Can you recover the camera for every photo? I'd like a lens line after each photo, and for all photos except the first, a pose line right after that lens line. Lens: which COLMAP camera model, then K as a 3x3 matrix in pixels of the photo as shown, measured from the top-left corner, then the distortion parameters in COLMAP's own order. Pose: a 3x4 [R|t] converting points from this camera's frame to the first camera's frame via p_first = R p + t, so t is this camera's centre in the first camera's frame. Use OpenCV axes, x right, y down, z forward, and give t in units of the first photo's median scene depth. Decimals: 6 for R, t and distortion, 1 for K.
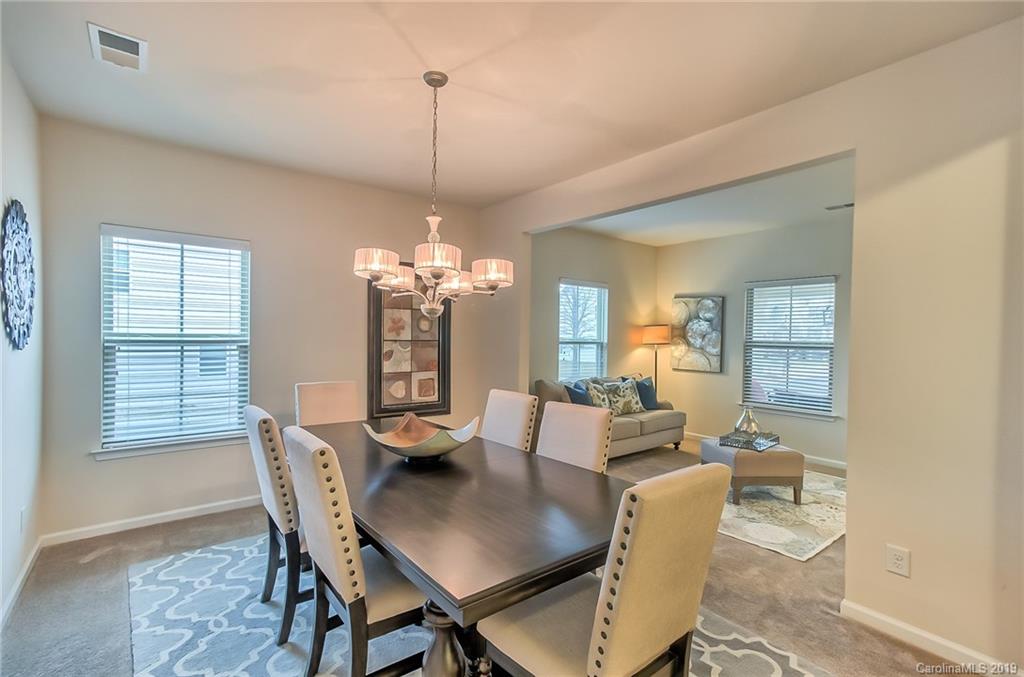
lens RADIAL K [[469.0, 0, 512.0], [0, 469.0, 338.5], [0, 0, 1]] dist [-0.001555, -0.000186]
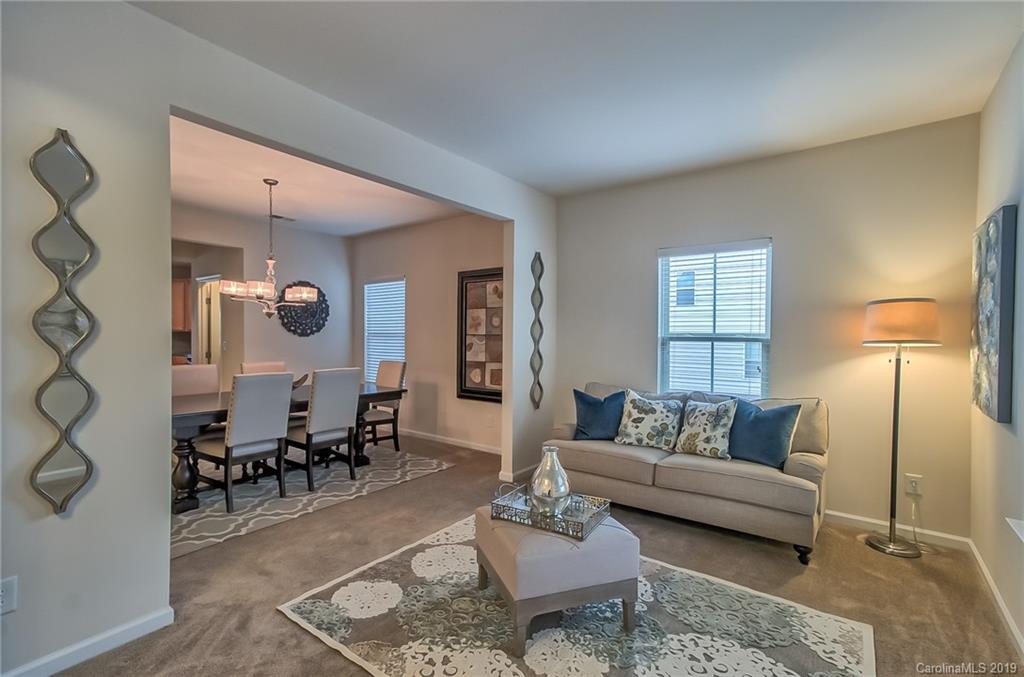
lens RADIAL K [[486.6, 0, 512.0], [0, 486.6, 338.5], [0, 0, 1]] dist [0.002493, 0.000073]
pose [[0.276832, -0.000029, -0.960918, 0.956010], [-0.002178, 0.999997, -0.000658, 0.013776], [0.960916, 0.002275, 0.276831, 0.727728]]
